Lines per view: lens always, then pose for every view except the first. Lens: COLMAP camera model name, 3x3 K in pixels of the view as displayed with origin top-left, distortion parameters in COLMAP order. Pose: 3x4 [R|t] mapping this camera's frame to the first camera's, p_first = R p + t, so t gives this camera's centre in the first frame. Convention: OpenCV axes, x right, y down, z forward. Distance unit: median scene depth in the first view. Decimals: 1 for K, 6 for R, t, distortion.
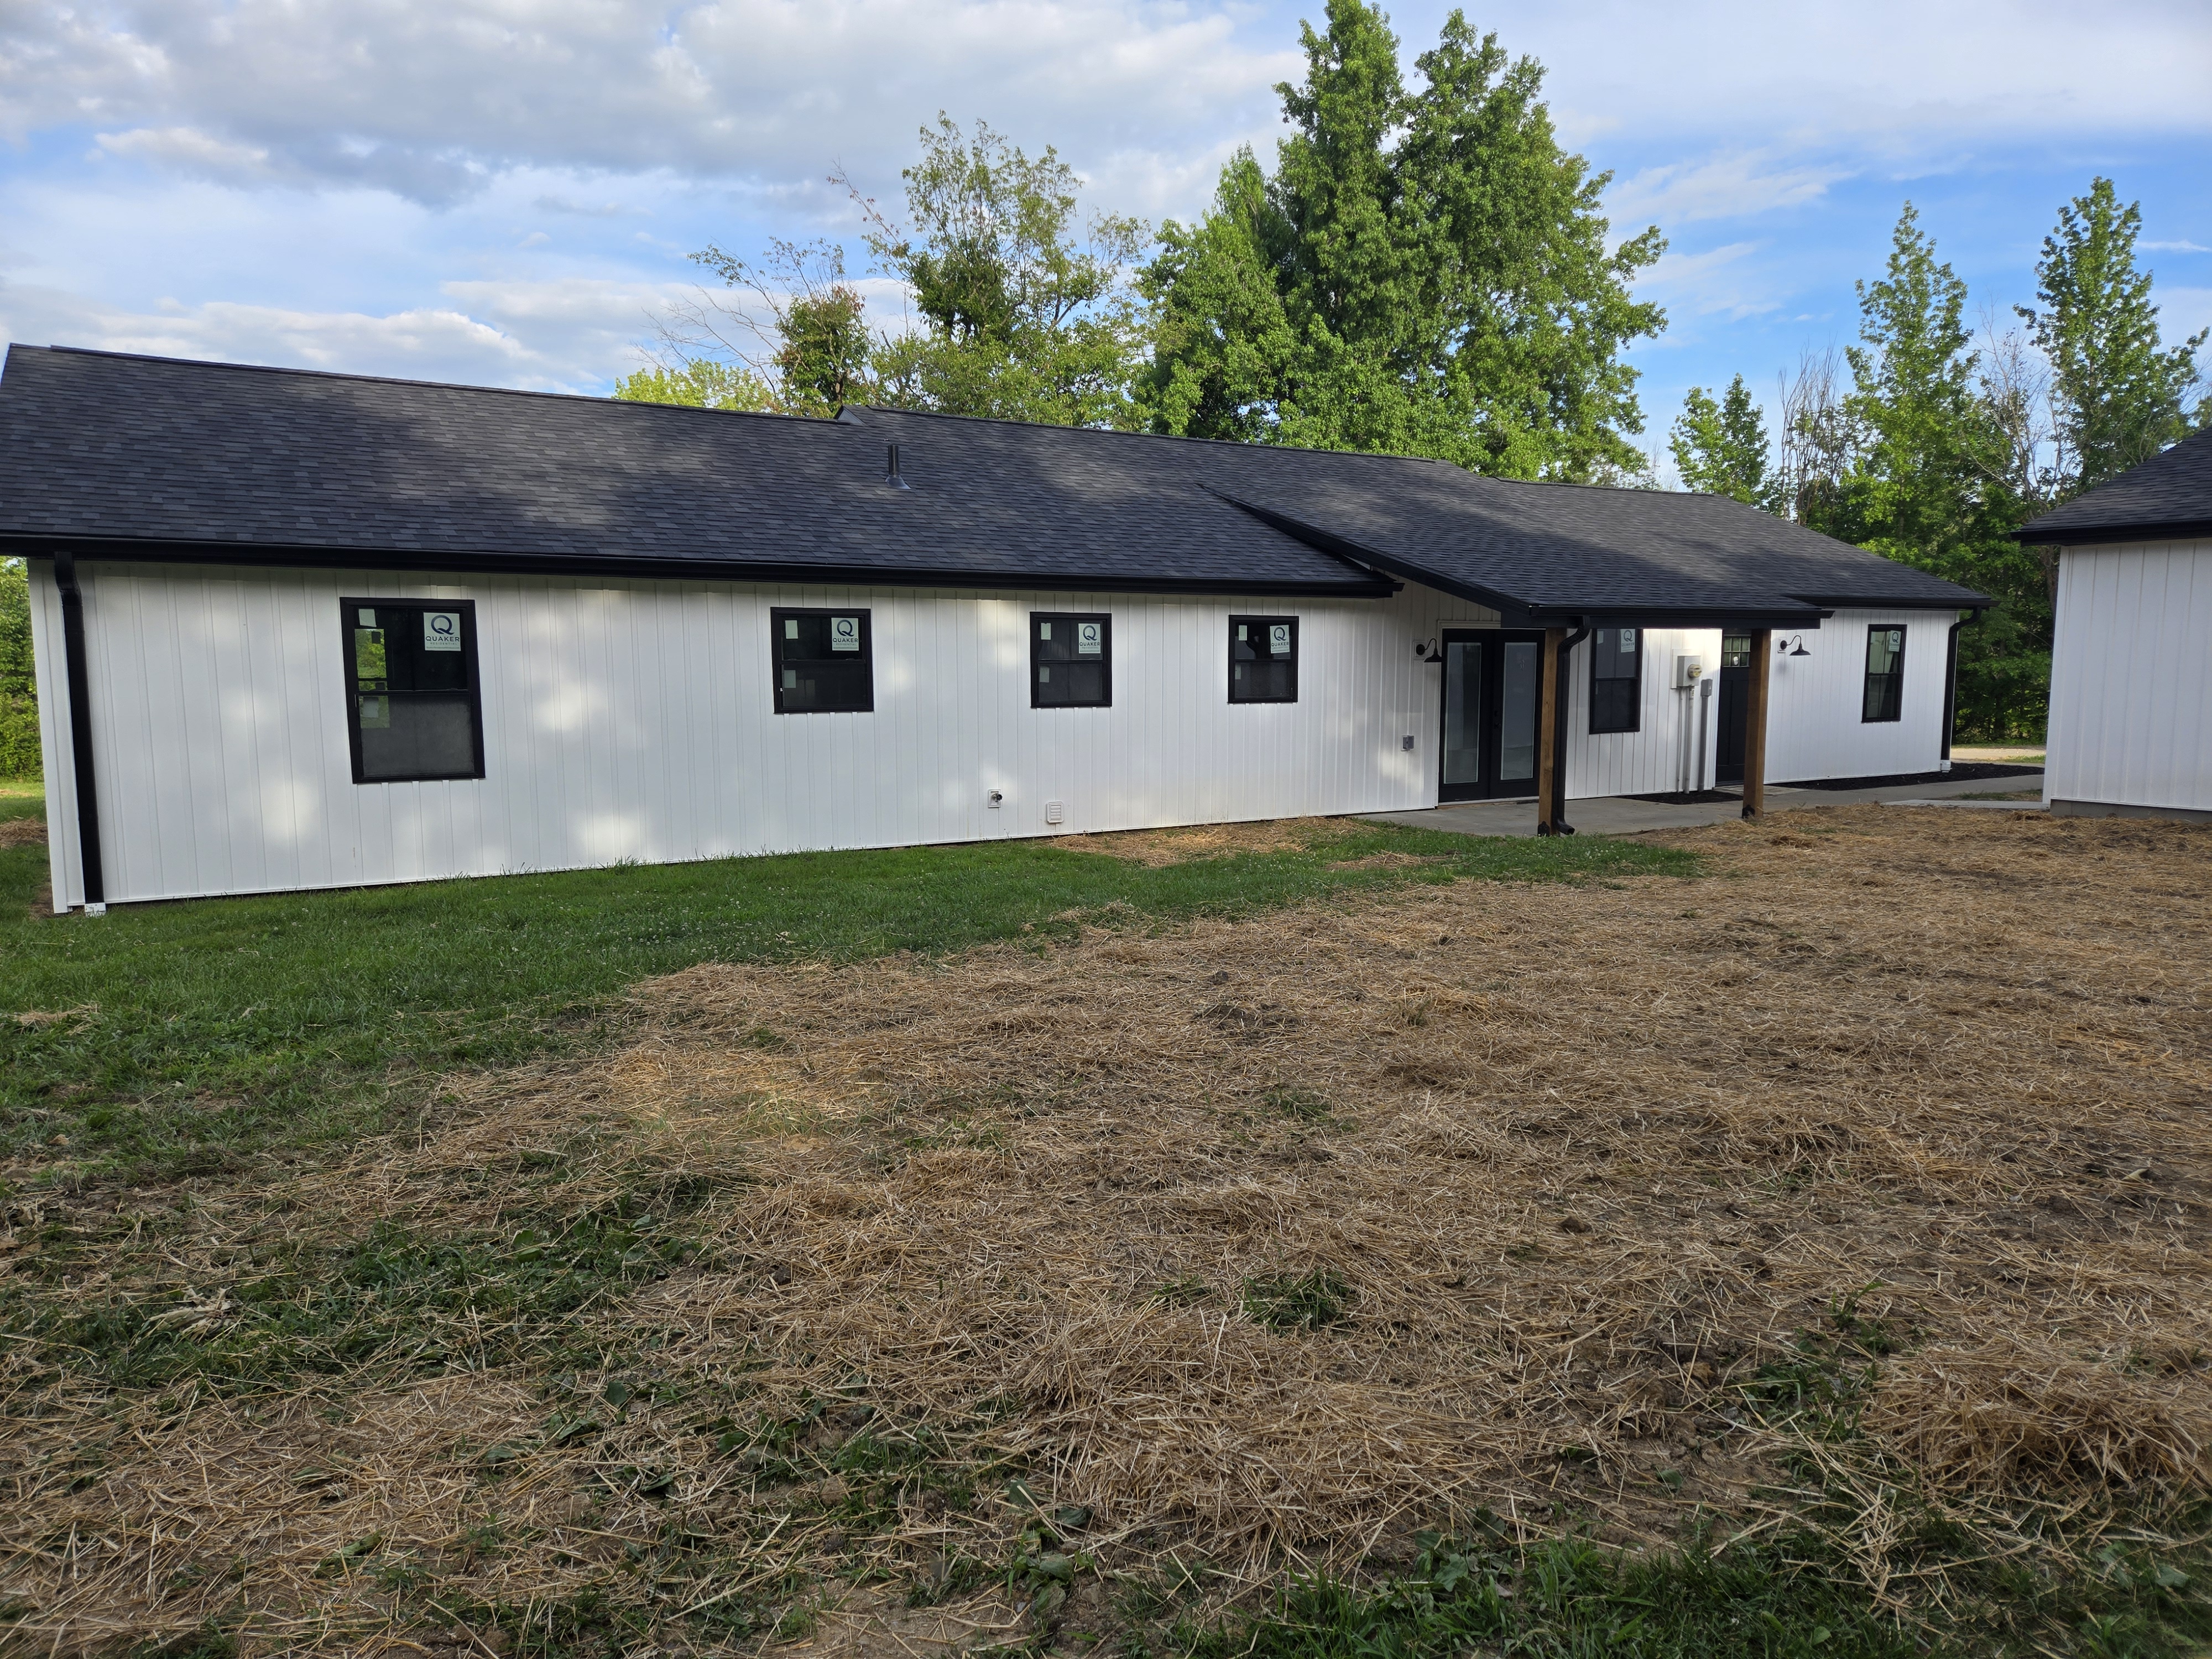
lens RADIAL K [[1495.0, 0, 1111.0], [0, 1495.0, 832.9], [0, 0, 1]] dist [0.042611, -0.017047]
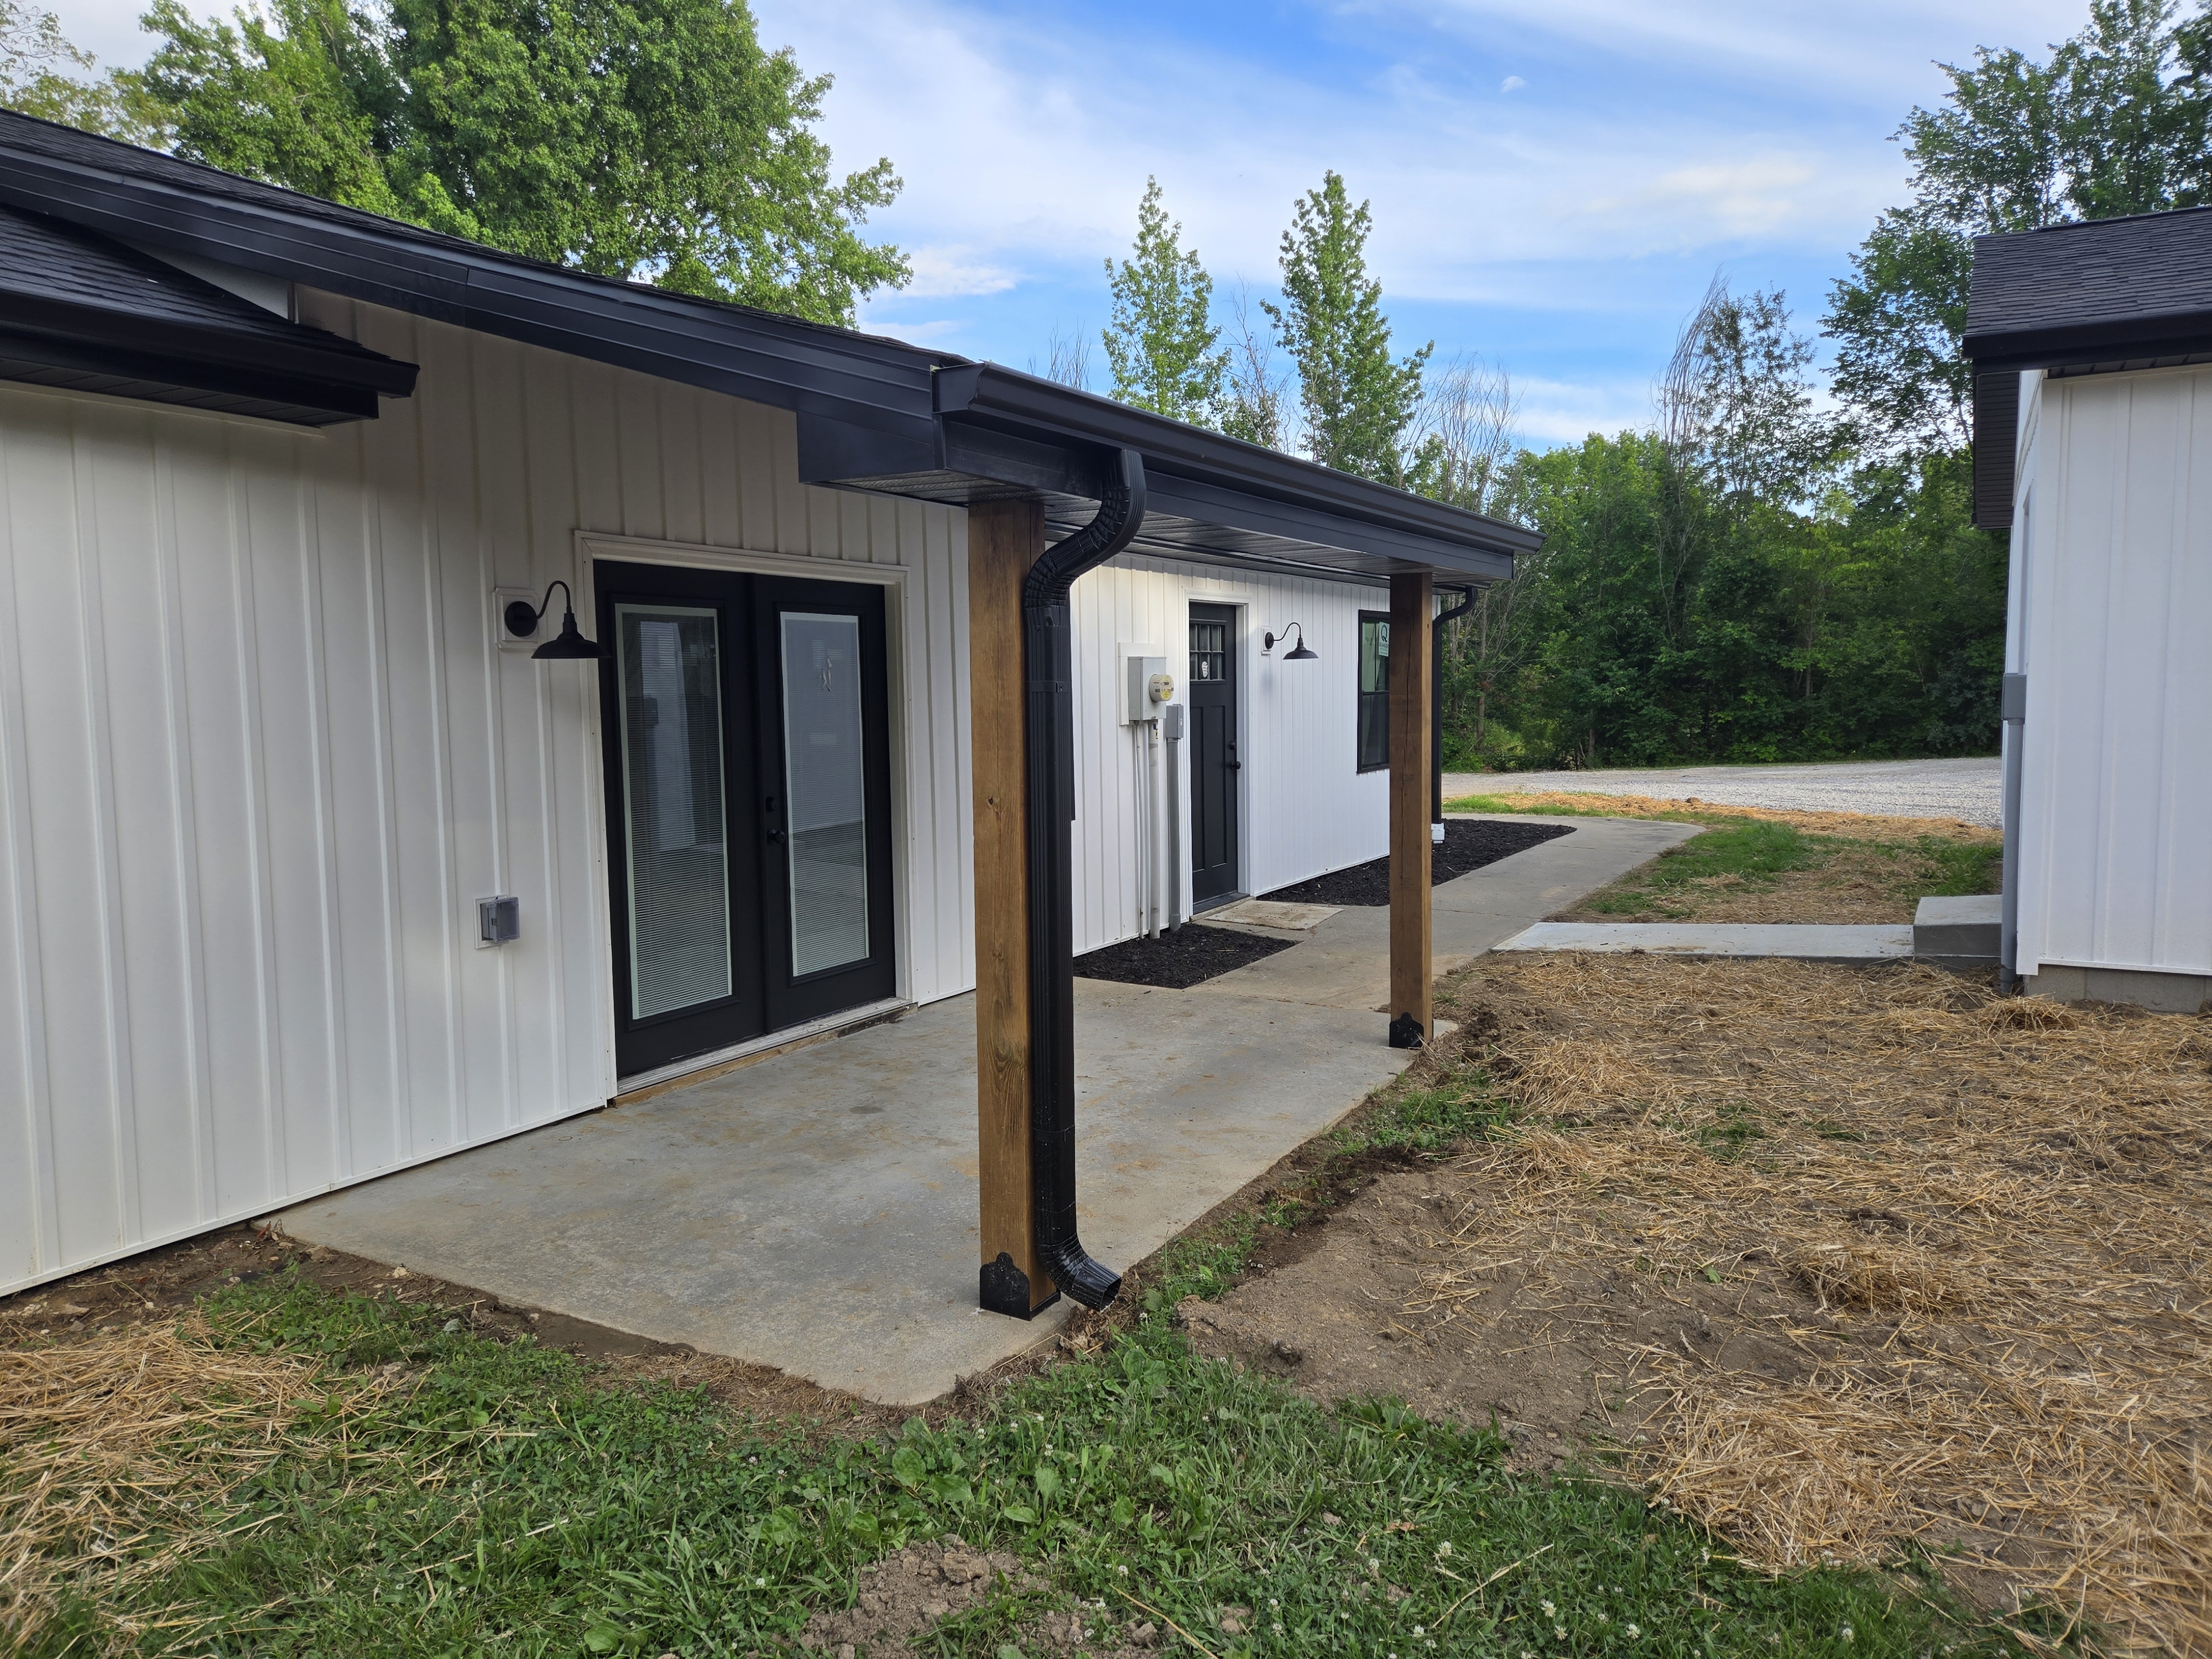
lens RADIAL K [[1495.0, 0, 1110.3], [0, 1495.0, 841.2], [0, 0, 1]] dist [0.042611, -0.017047]
pose [[0.878869, -0.059333, 0.473359, 0.060810], [0.067207, 0.997739, 0.000280, -0.025330], [-0.472306, 0.031567, 0.880869, 0.248870]]
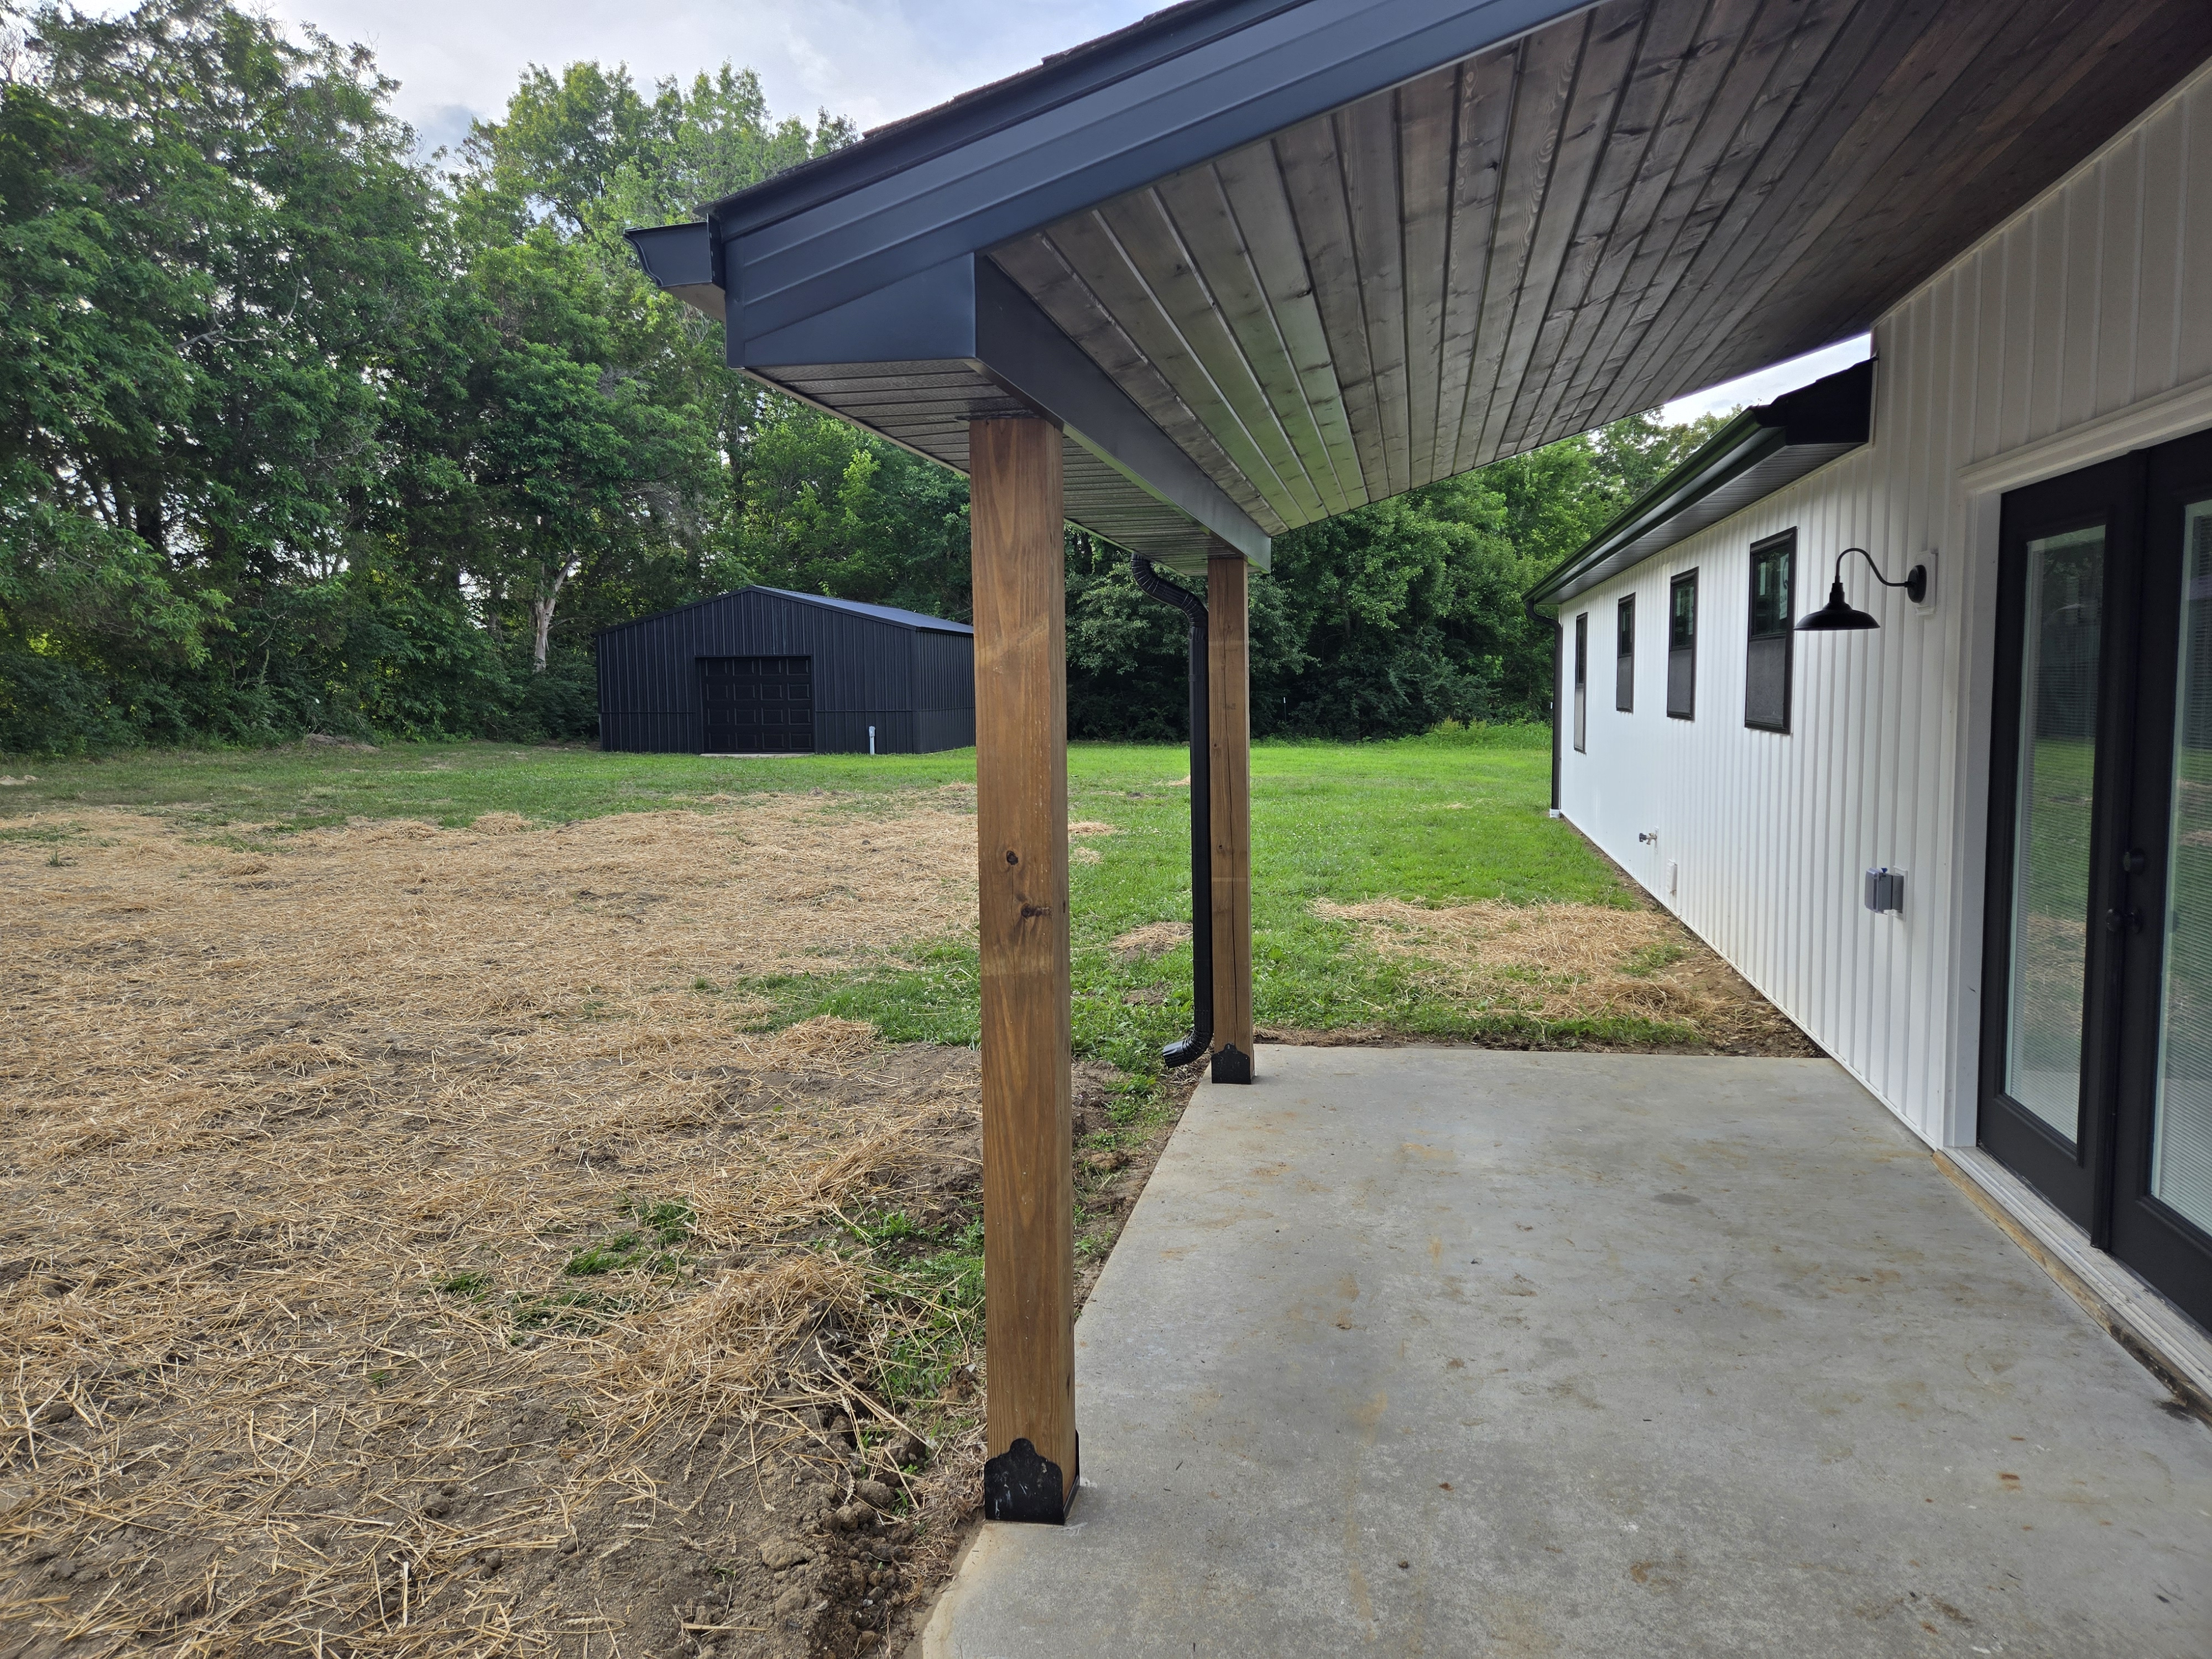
lens RADIAL K [[1495.0, 0, 1108.4], [0, 1495.0, 826.8], [0, 0, 1]] dist [0.042611, -0.017047]
pose [[-0.690012, 0.078126, -0.719569, 0.202404], [-0.069520, 0.982407, 0.173328, -0.043803], [0.720452, 0.169623, -0.672441, 0.412212]]
